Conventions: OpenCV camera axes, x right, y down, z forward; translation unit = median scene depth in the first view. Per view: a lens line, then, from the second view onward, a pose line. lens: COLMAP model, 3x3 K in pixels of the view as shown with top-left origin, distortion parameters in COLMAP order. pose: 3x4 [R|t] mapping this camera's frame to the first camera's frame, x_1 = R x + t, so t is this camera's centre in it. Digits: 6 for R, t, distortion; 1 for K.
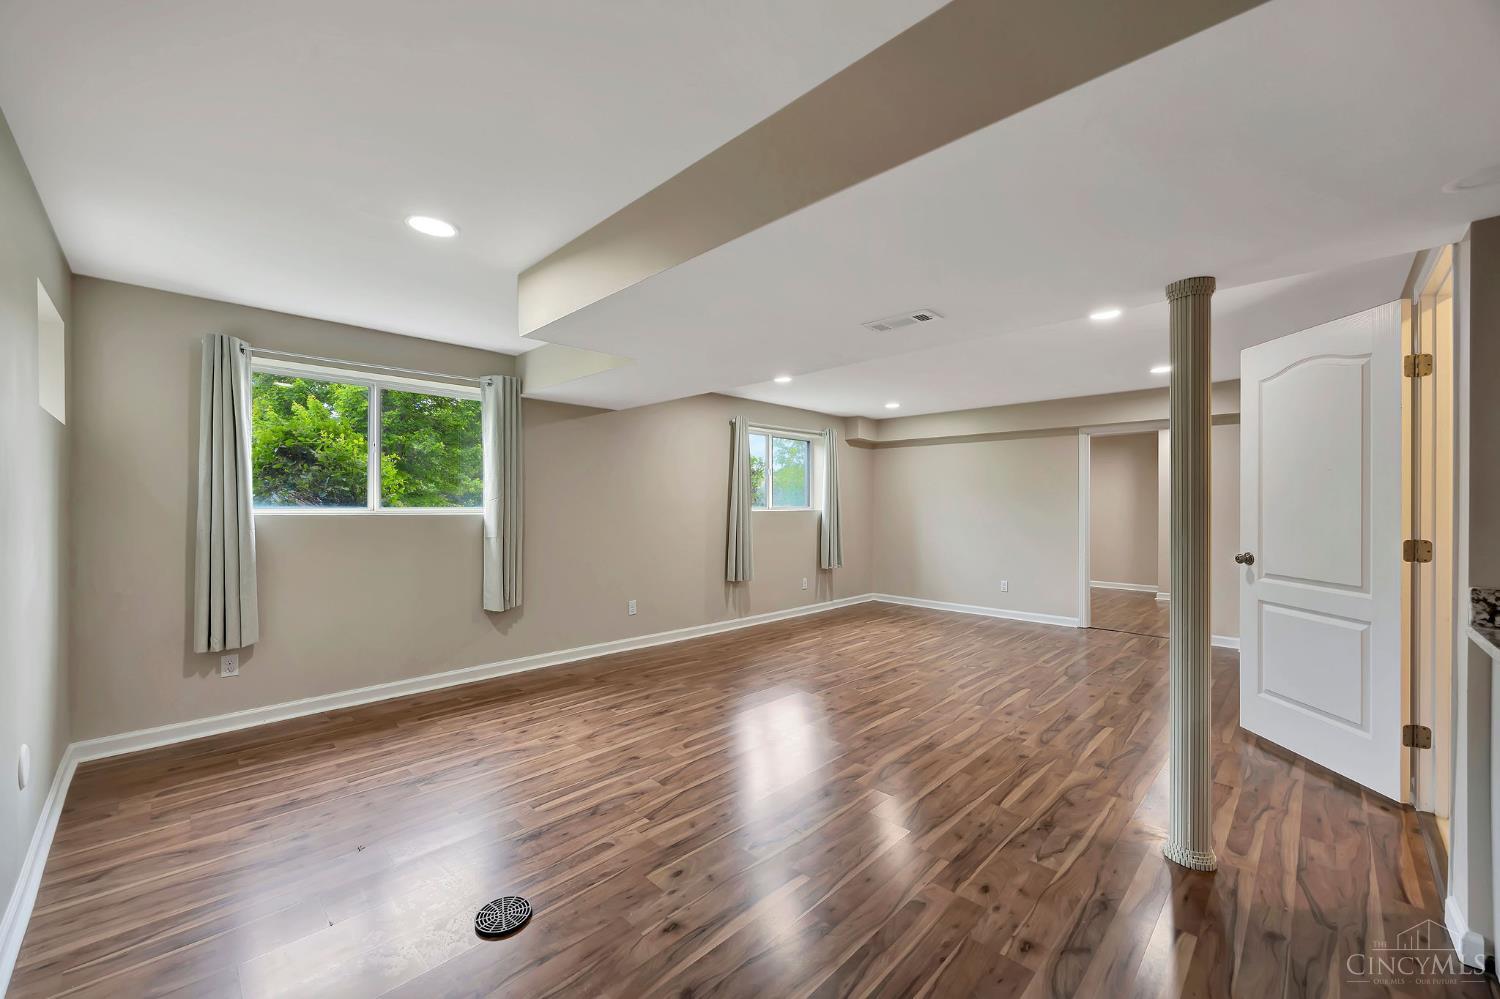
lens RADIAL K [[578.9, 0, 743.8], [0, 578.9, 501.8], [0, 0, 1]] dist [-0.007084, 0.001654]
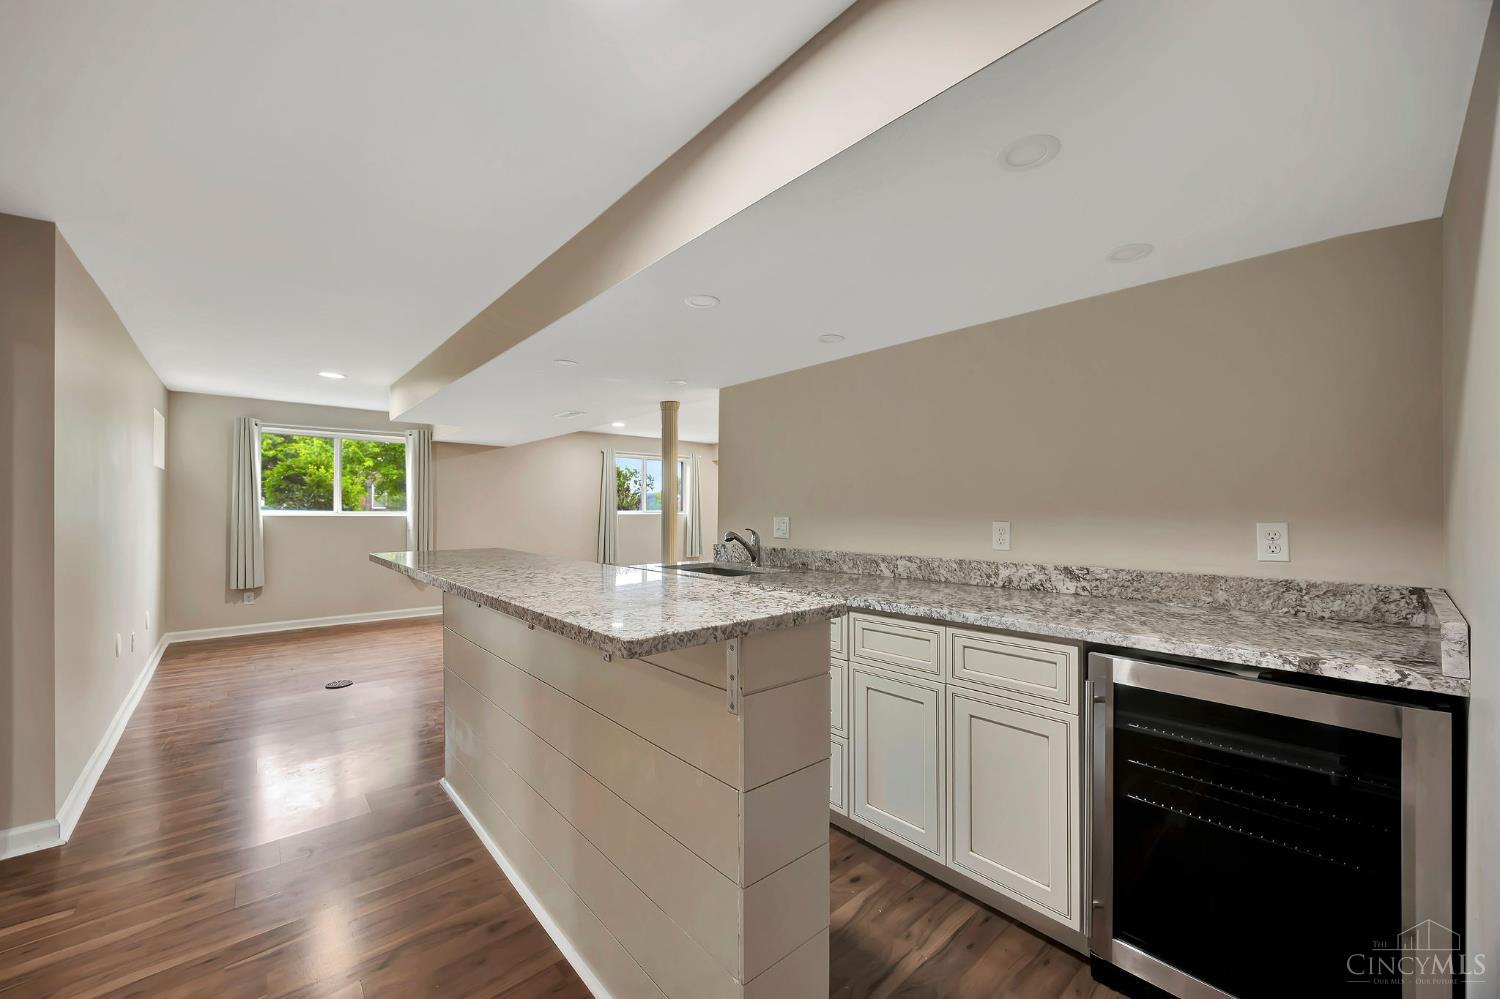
lens RADIAL K [[578.9, 0, 755.2], [0, 578.9, 504.8], [0, 0, 1]] dist [-0.007084, 0.001654]
pose [[0.997625, -0.000465, -0.068871, 0.796344], [-0.000019, 0.999975, -0.007027, 0.003534], [0.068873, 0.007012, 0.997601, -0.678711]]
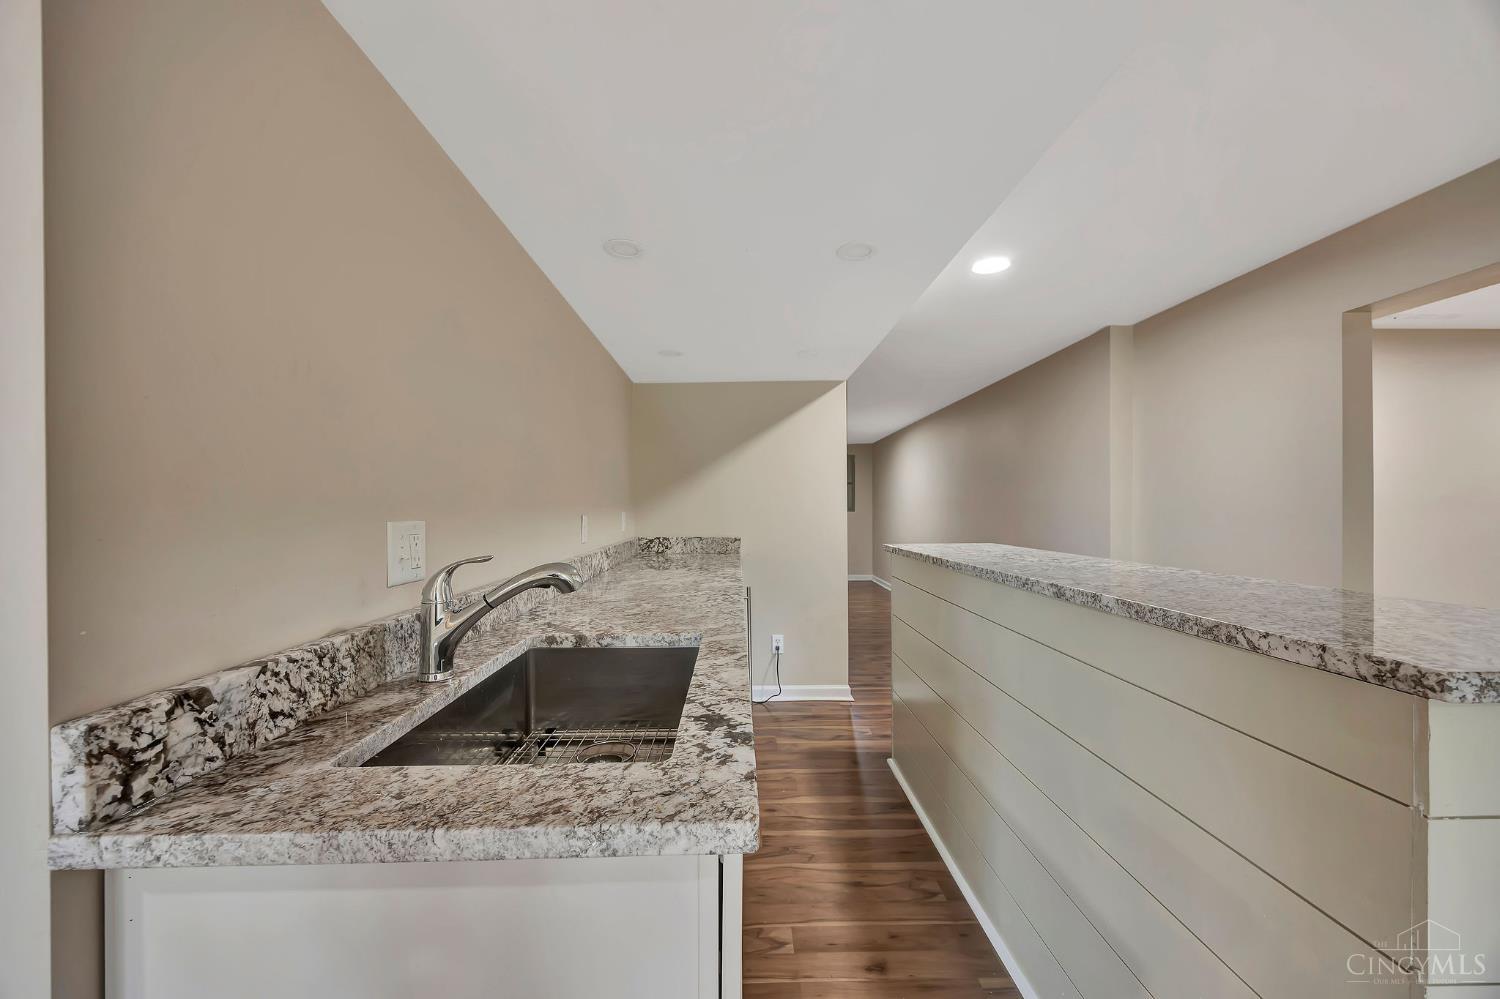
lens RADIAL K [[578.9, 0, 746.6], [0, 578.9, 500.3], [0, 0, 1]] dist [-0.007084, 0.001654]
pose [[-0.705478, 0.002750, 0.708726, 0.364905], [-0.005617, 0.999939, -0.009470, 0.006708], [-0.708709, -0.010662, -0.705420, 0.479336]]
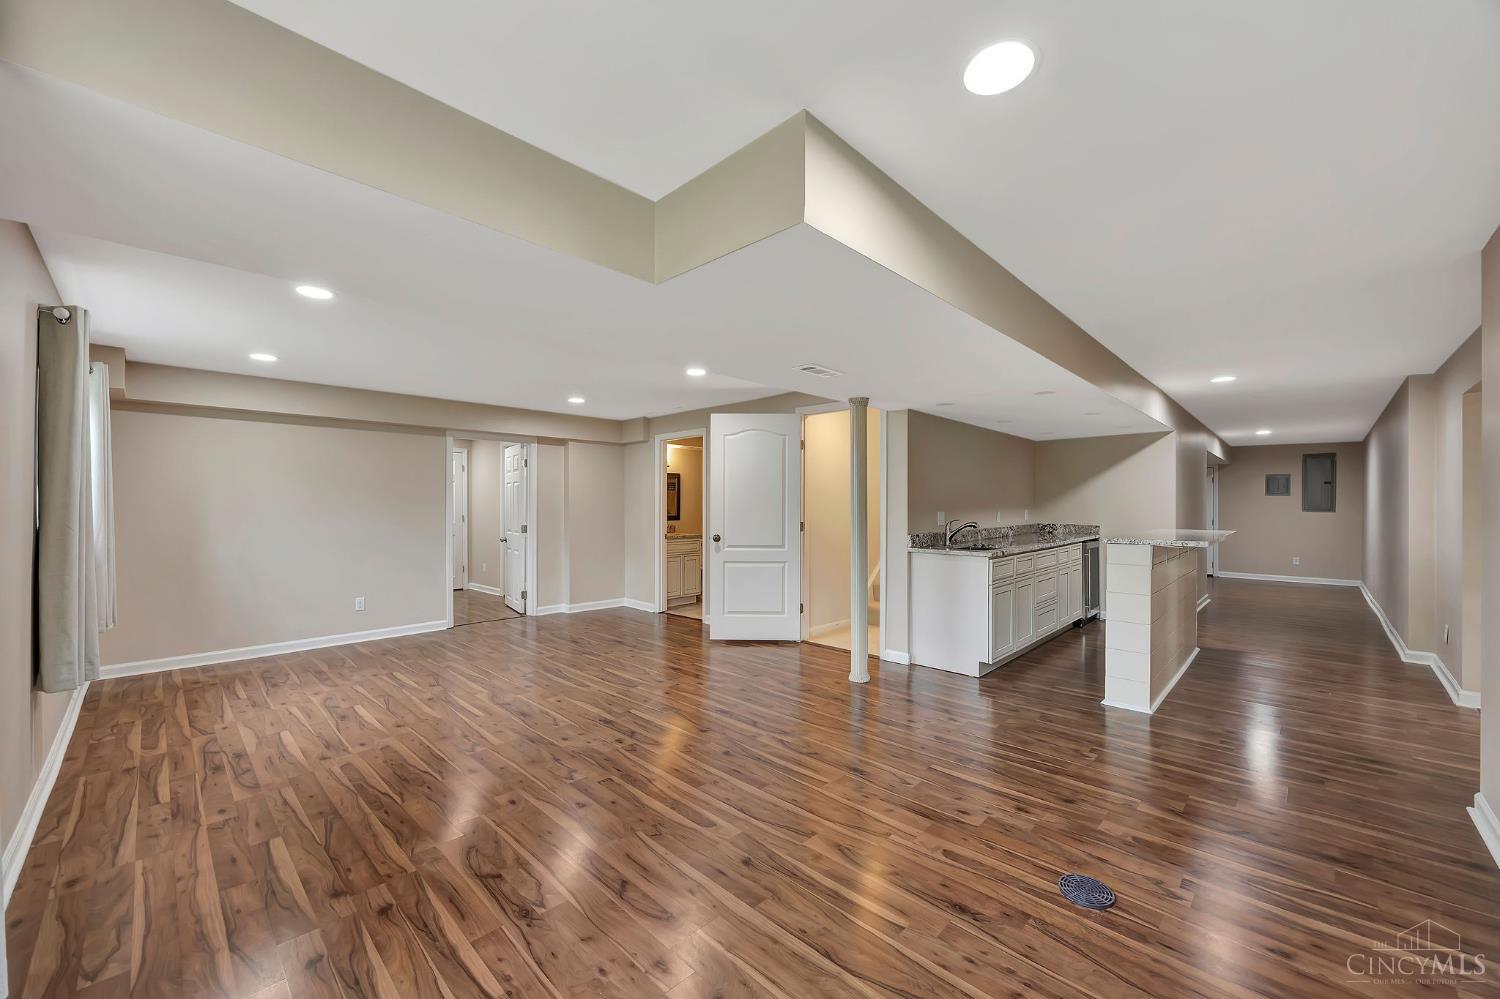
lens RADIAL K [[578.9, 0, 752.4], [0, 578.9, 505.6], [0, 0, 1]] dist [-0.007084, 0.001654]
pose [[-0.007049, -0.008101, 0.999942, -0.832323], [-0.002885, 0.999963, 0.008080, -0.012191], [-0.999971, -0.002828, -0.007073, 0.909171]]
